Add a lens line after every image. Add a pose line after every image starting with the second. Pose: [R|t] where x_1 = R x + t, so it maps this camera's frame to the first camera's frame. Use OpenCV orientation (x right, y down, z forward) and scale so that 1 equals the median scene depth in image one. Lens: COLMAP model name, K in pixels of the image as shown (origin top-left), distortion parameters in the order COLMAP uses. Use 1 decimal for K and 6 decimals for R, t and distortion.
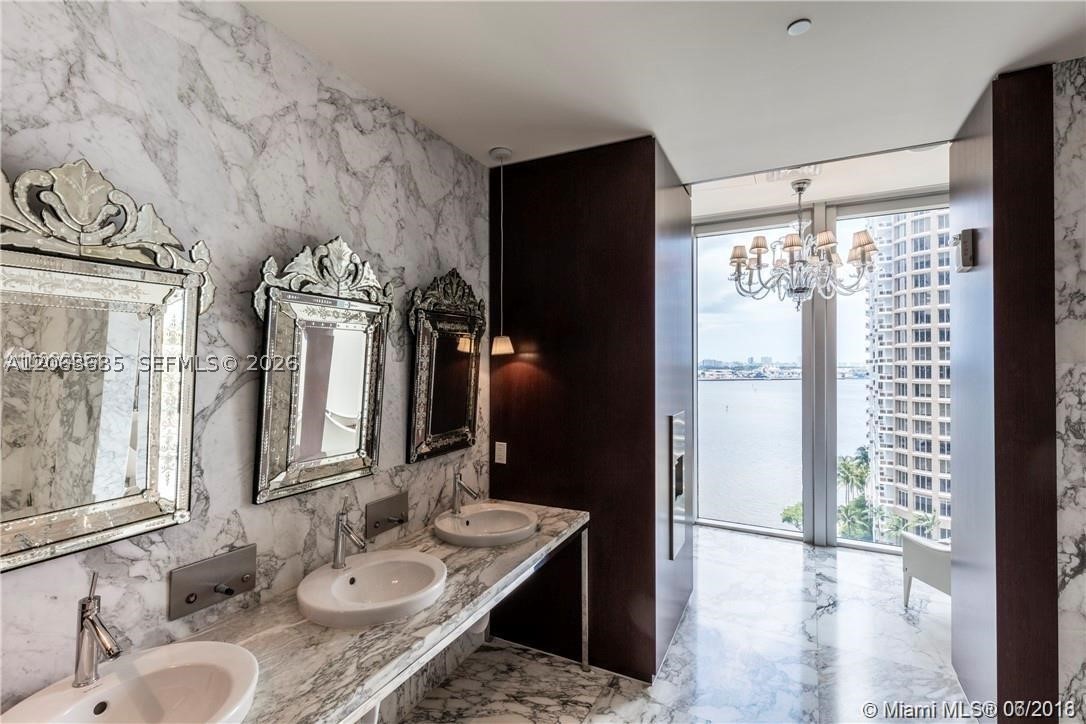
lens RADIAL K [[490.7, 0, 543.2], [0, 490.7, 367.8], [0, 0, 1]] dist [-0.000432, -0.000205]
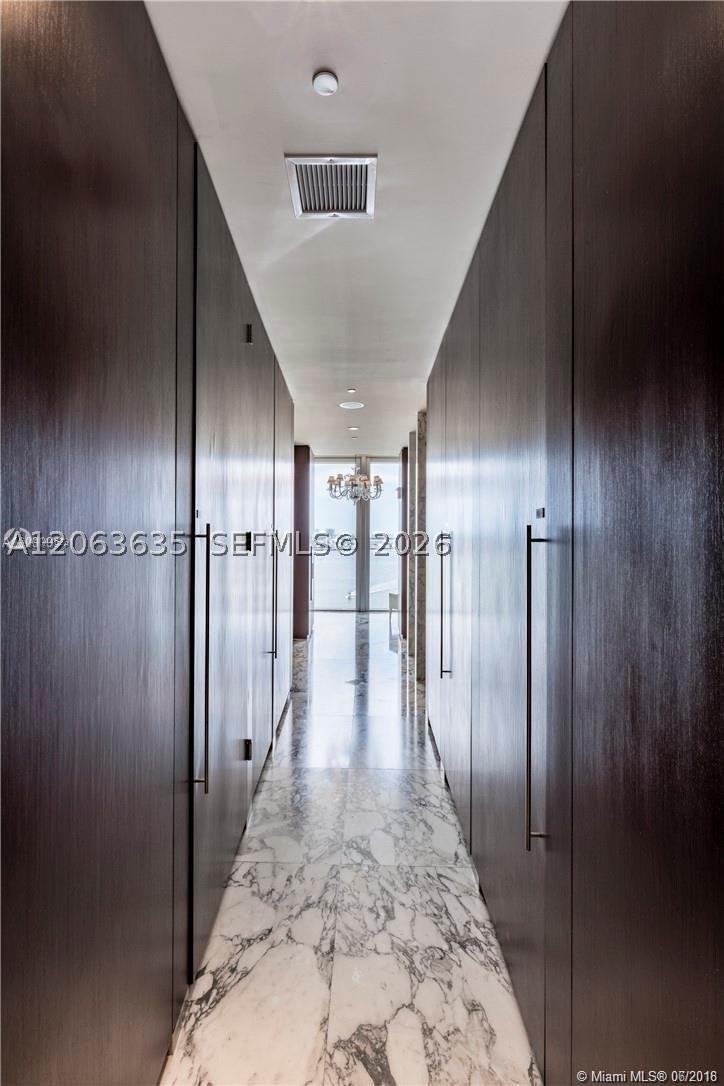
lens RADIAL K [[490.7, 0, 362.0], [0, 490.7, 543.0], [0, 0, 1]] dist [-0.000432, -0.000205]
pose [[0.883894, 0.008381, 0.467612, -0.499213], [-0.008391, 0.999963, -0.002062, 0.061781], [-0.467612, -0.002101, 0.883932, -1.001839]]
